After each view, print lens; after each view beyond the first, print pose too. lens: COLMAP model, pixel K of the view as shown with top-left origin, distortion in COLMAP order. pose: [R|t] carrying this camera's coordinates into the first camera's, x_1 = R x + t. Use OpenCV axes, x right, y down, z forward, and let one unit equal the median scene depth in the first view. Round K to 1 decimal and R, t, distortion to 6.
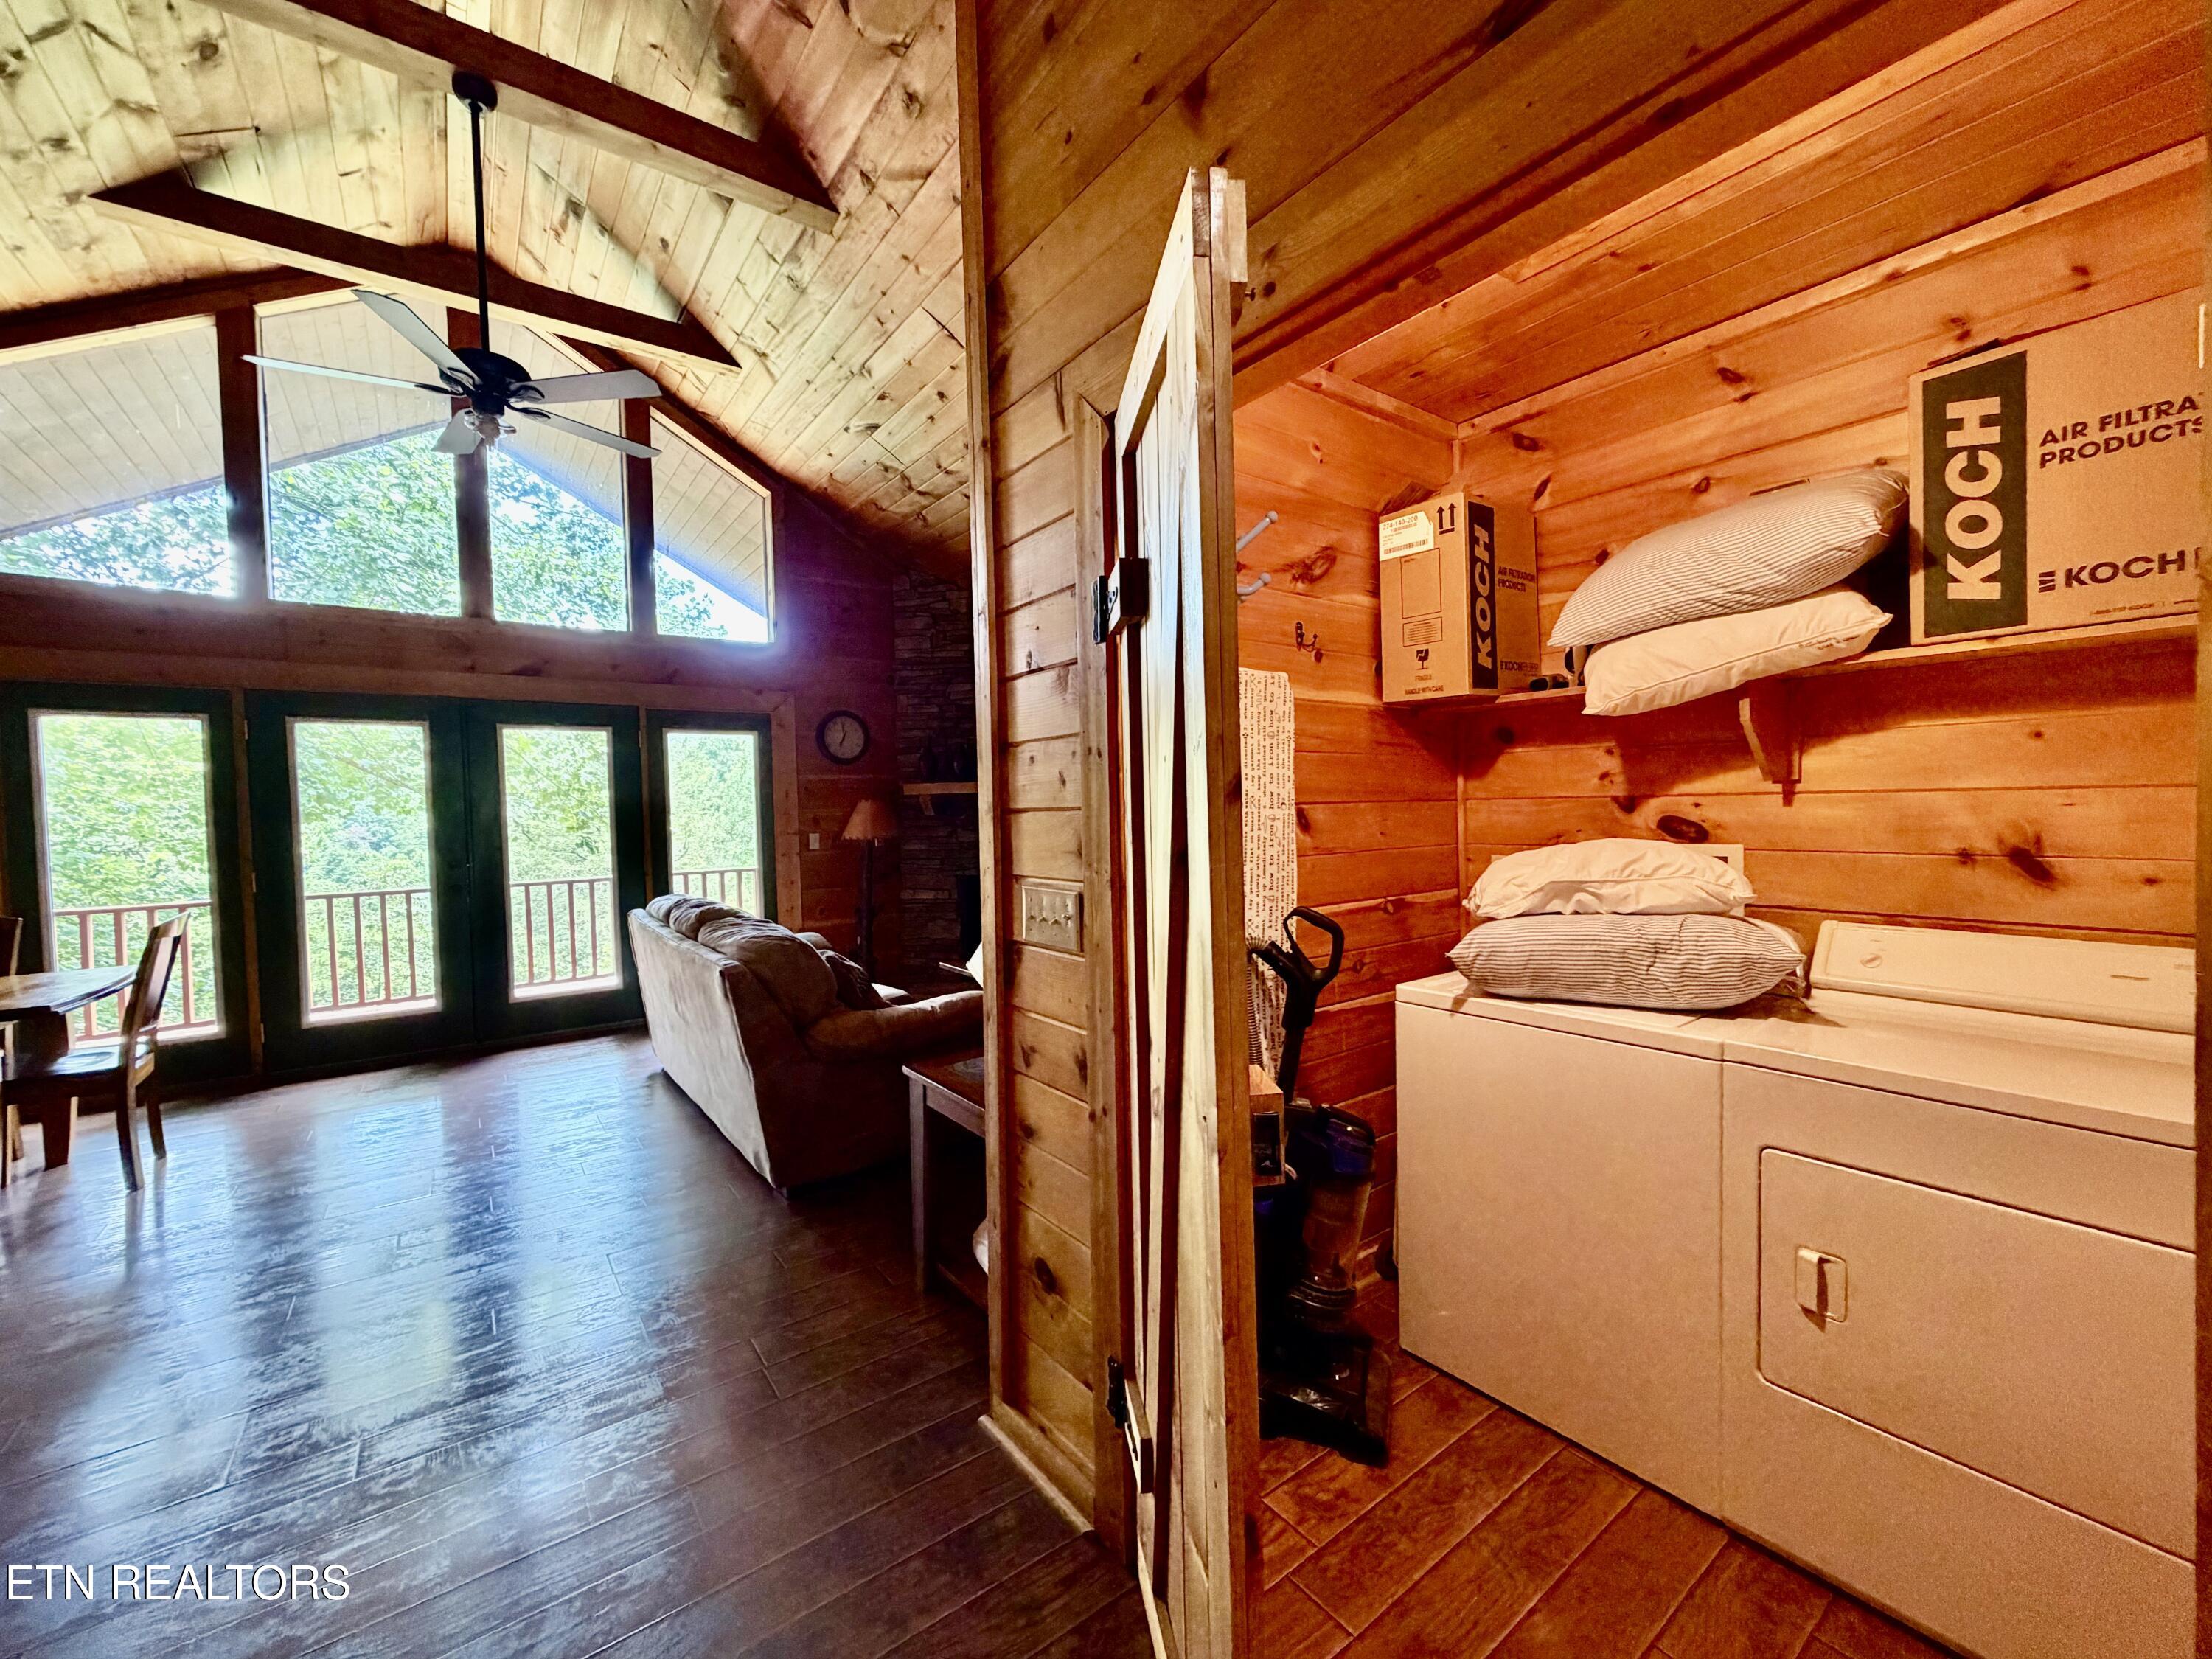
lens RADIAL K [[884.9, 0, 1097.3], [0, 884.9, 835.5], [0, 0, 1]] dist [-0.000789, 0.000589]
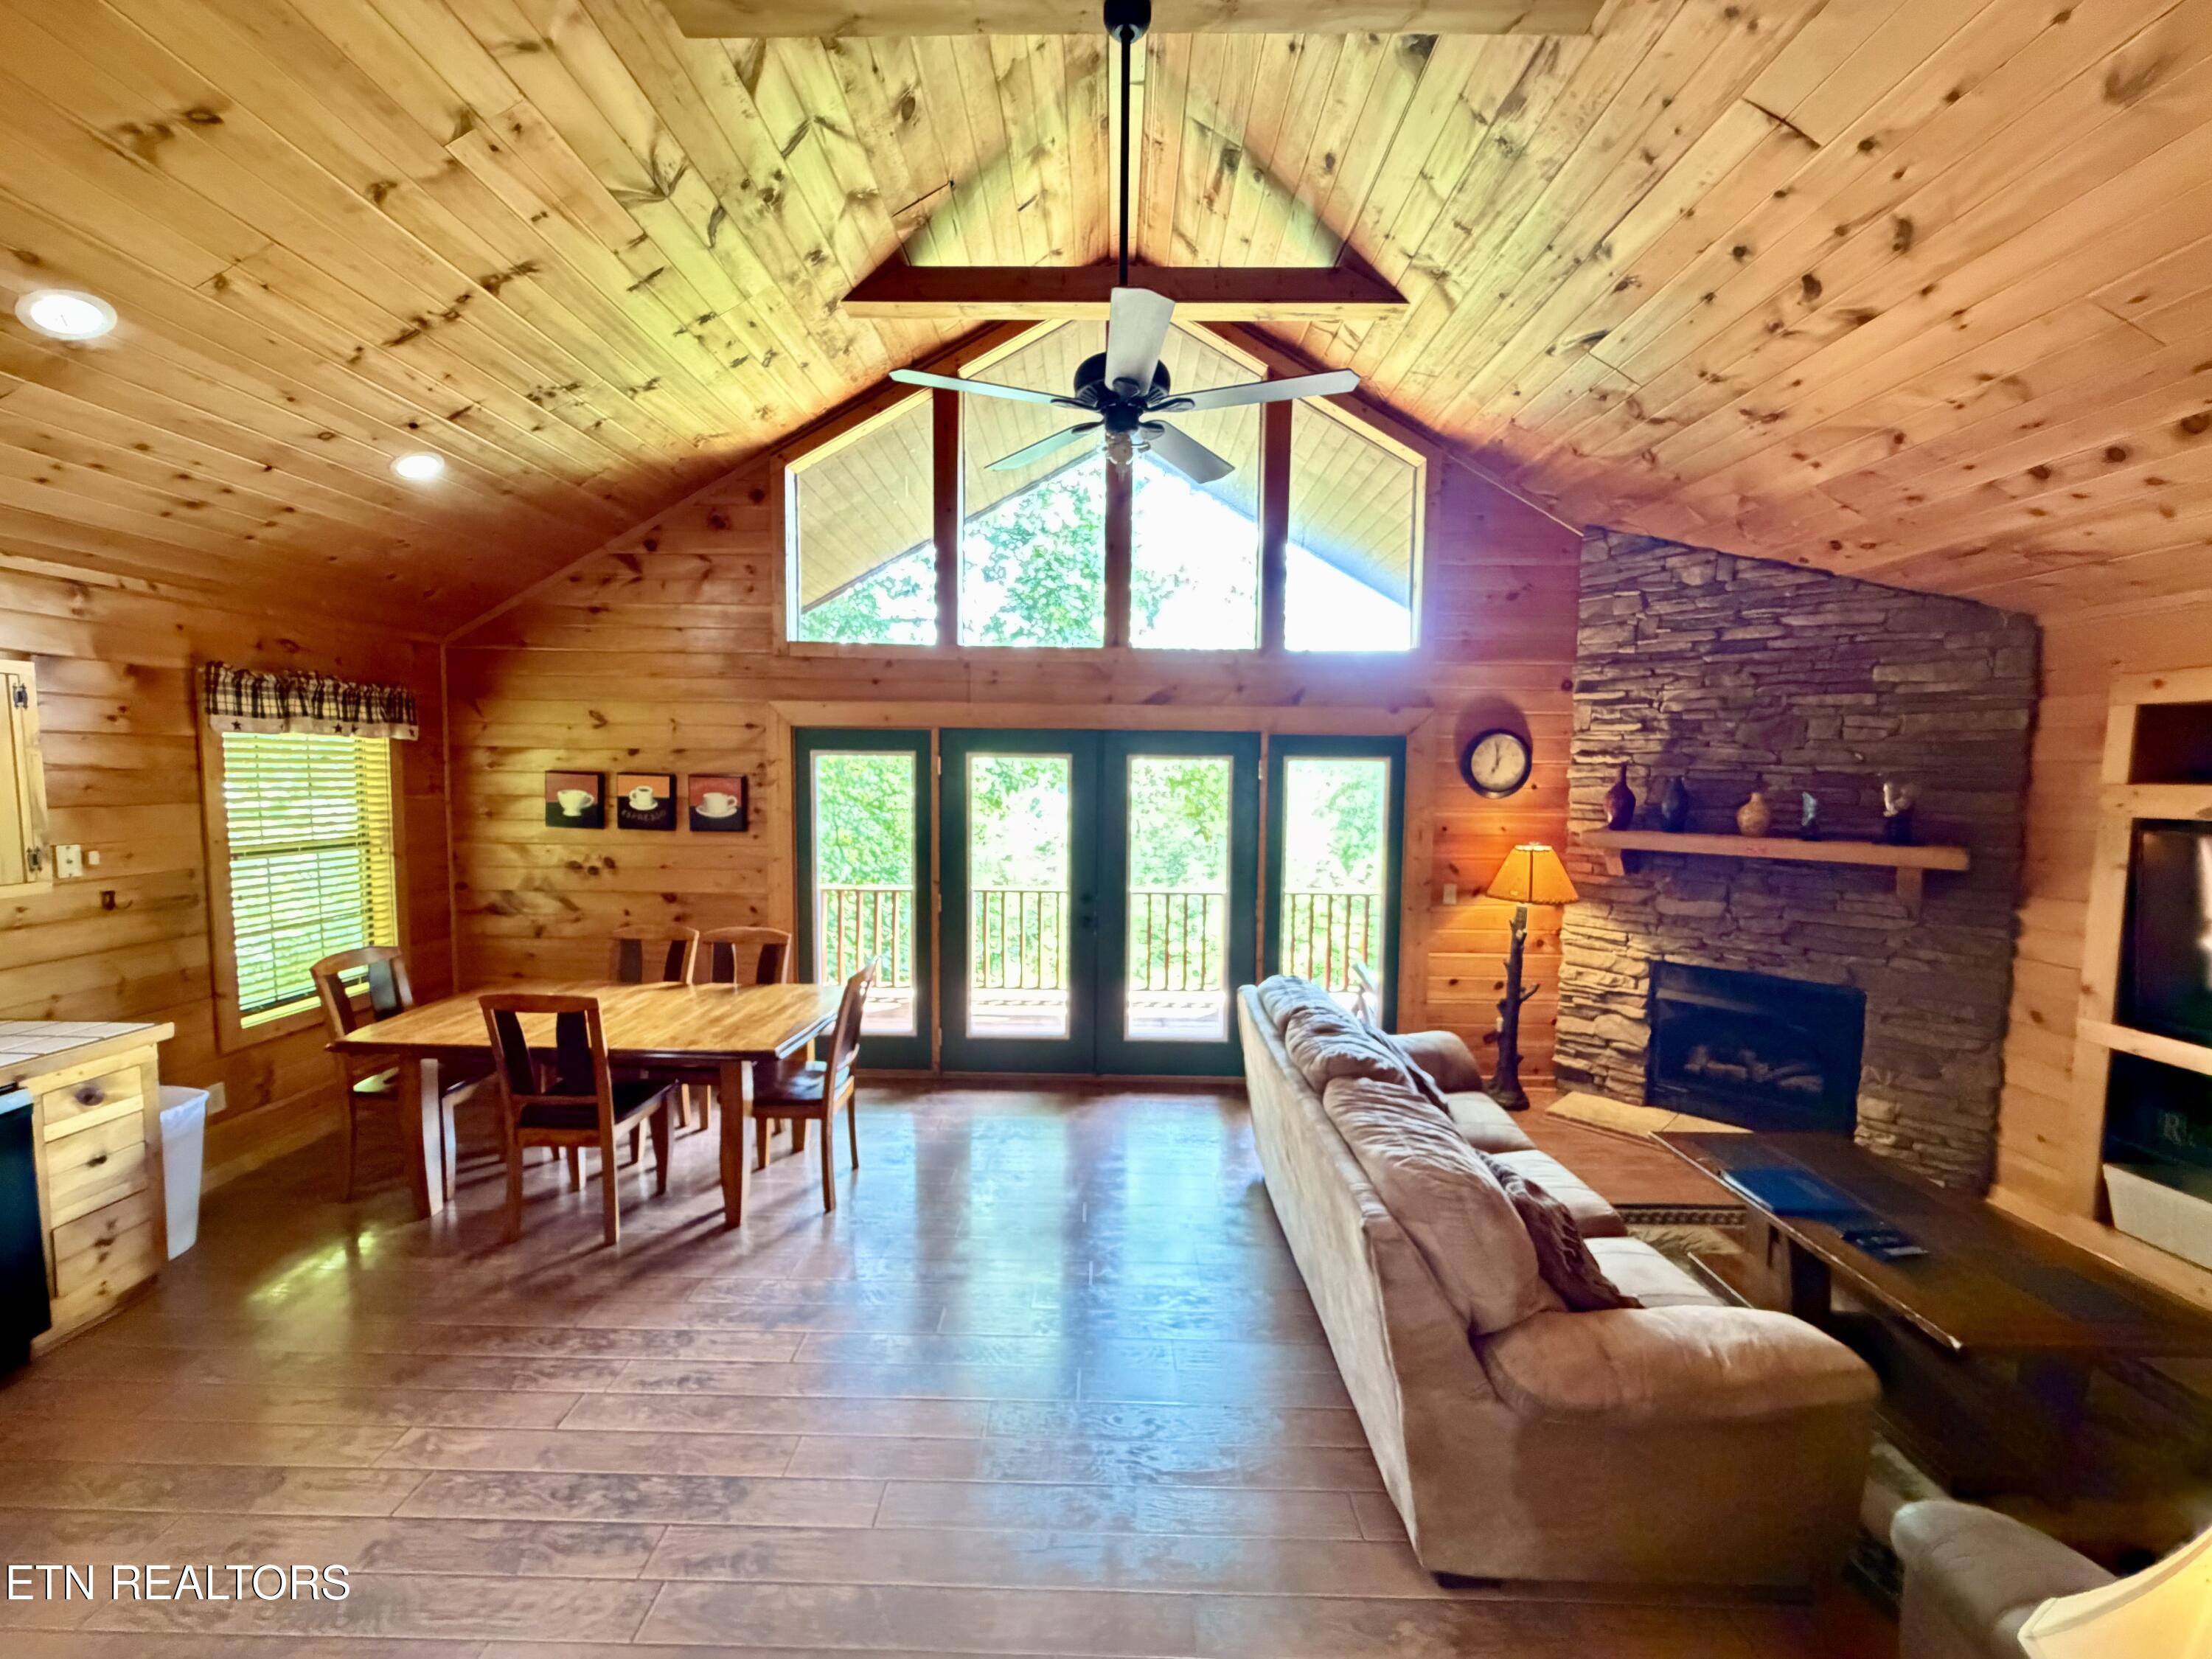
lens RADIAL K [[884.9, 0, 1098.4], [0, 884.9, 831.5], [0, 0, 1]] dist [-0.000789, 0.000589]
pose [[0.799461, 0.071515, -0.596446, -0.138819], [-0.047548, 0.997307, 0.055846, -0.108893], [0.598833, -0.016287, 0.800708, 0.233724]]
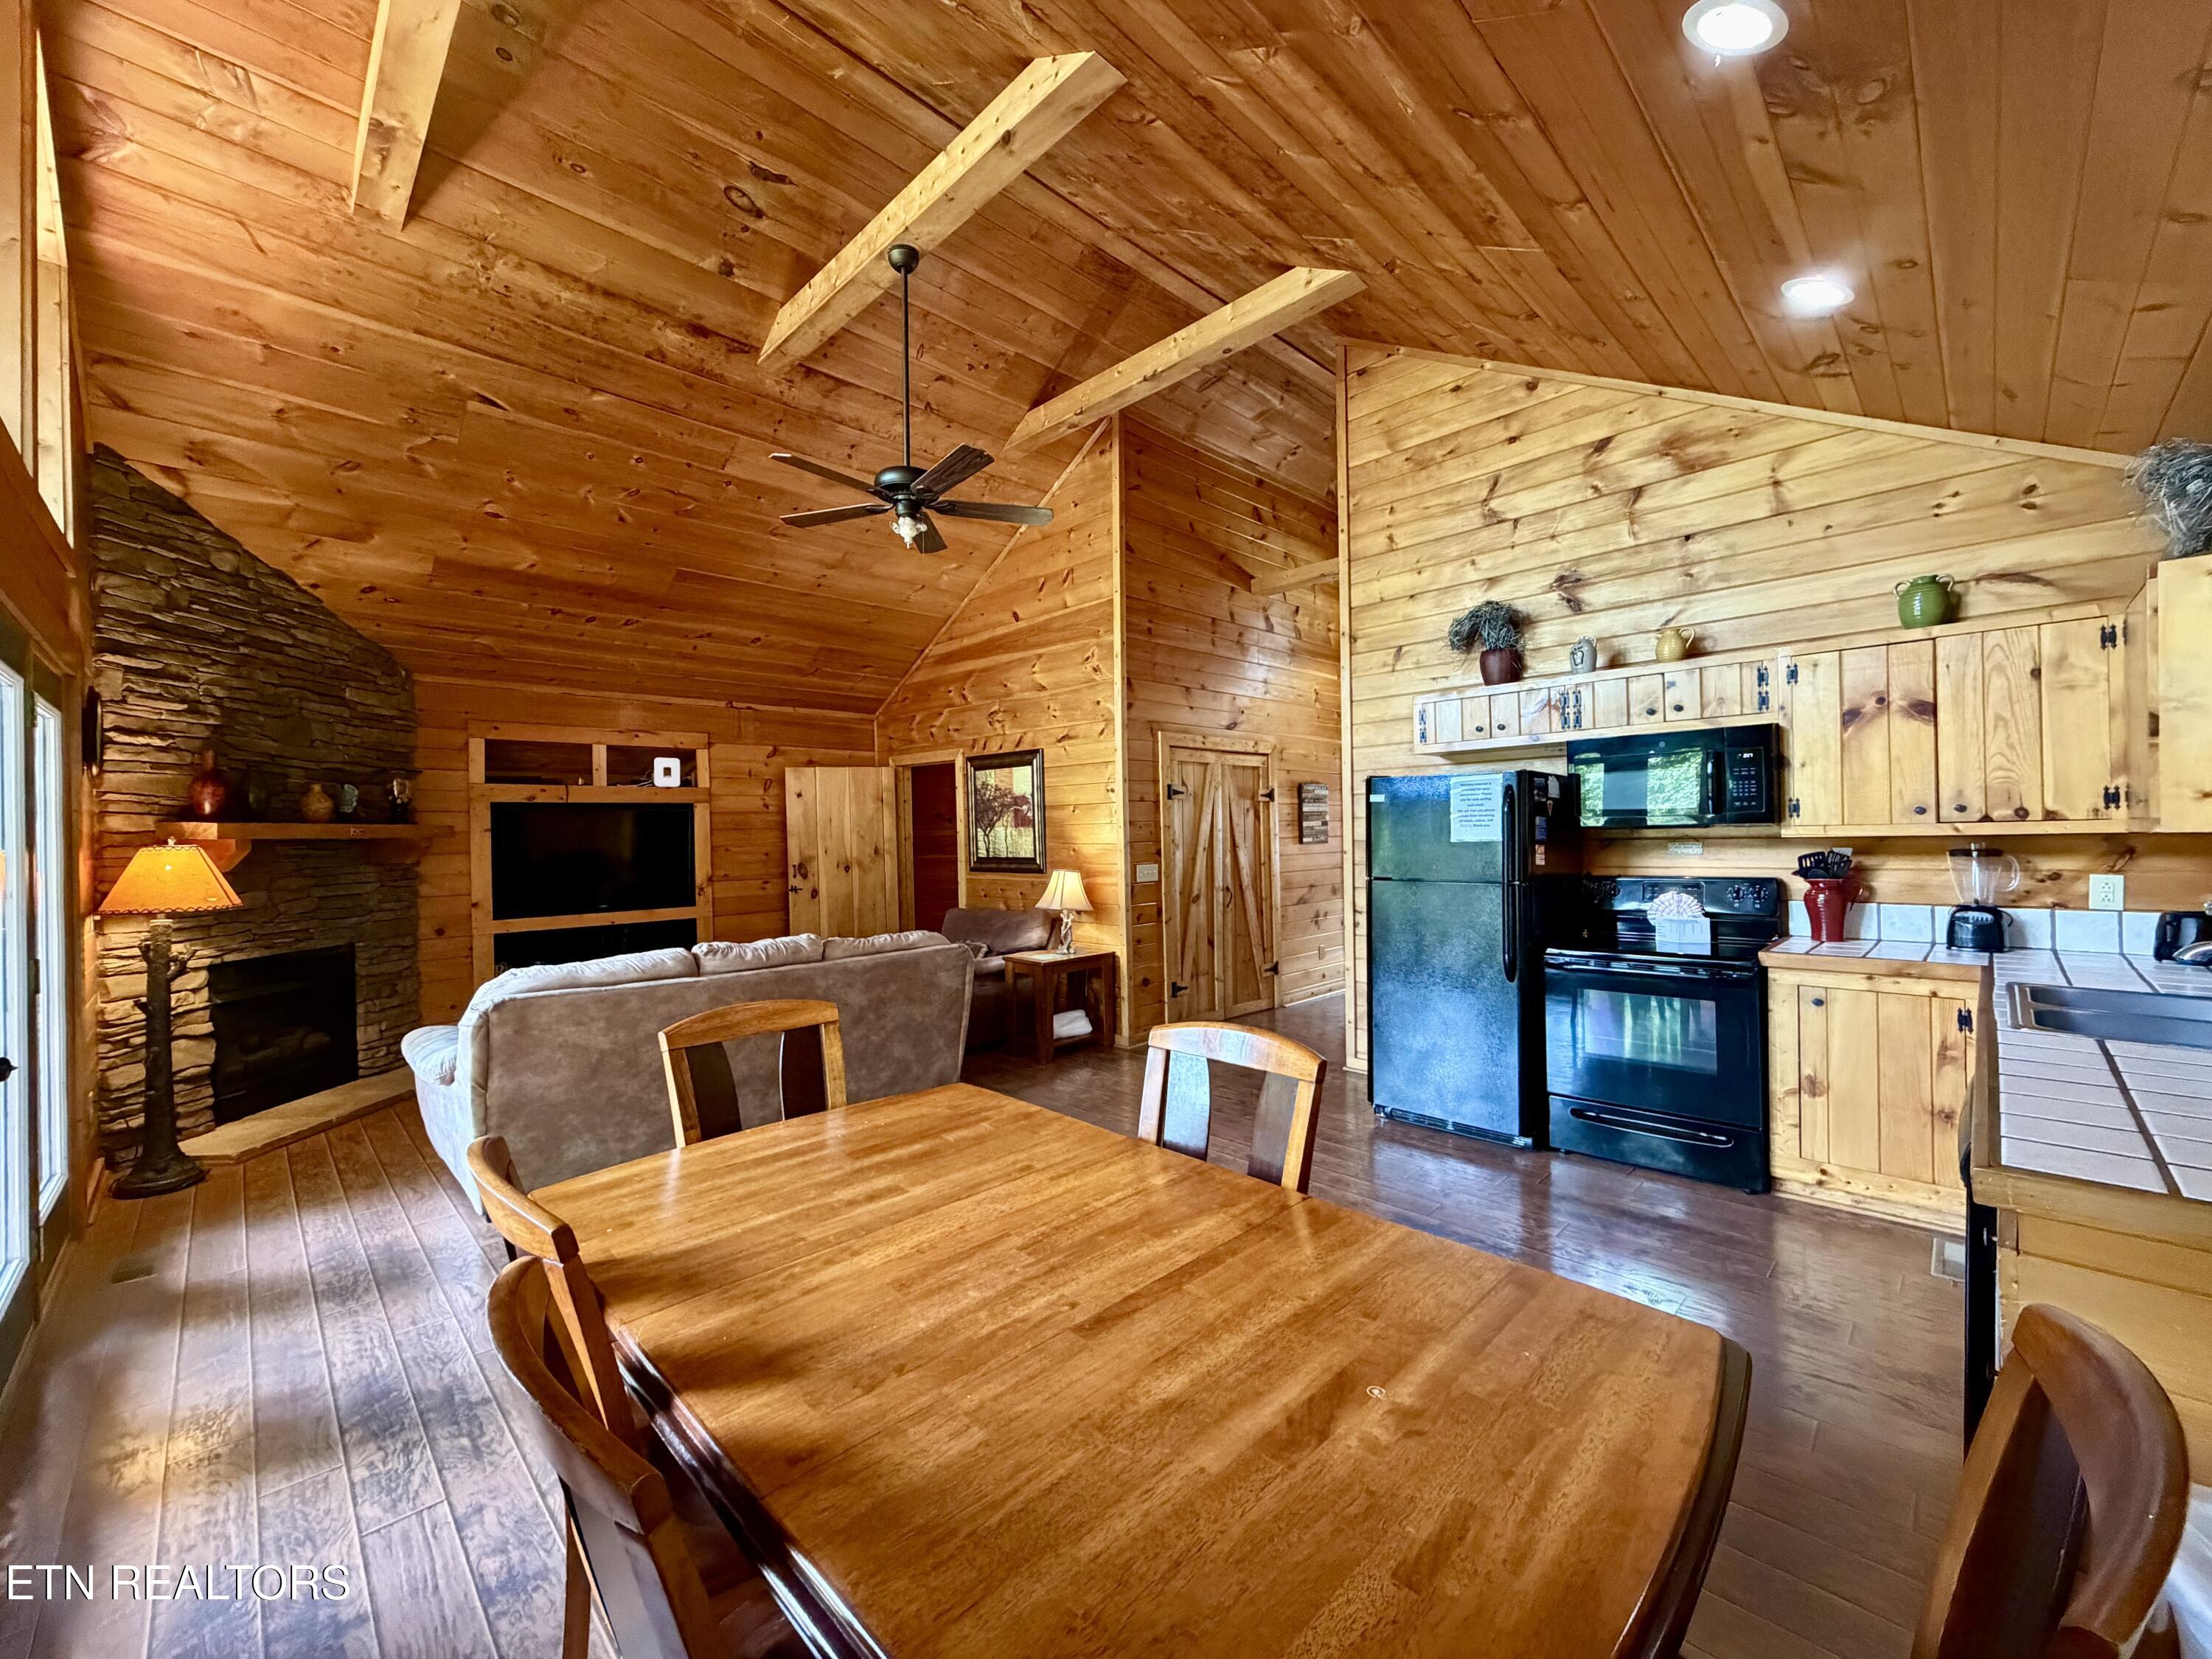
lens RADIAL K [[884.9, 0, 1099.6], [0, 884.9, 828.9], [0, 0, 1]] dist [-0.000789, 0.000589]
pose [[-0.148199, 0.025763, 0.988622, -1.308893], [0.052597, 0.998451, -0.018135, -0.010239], [-0.987558, 0.049311, -0.149325, 0.644835]]
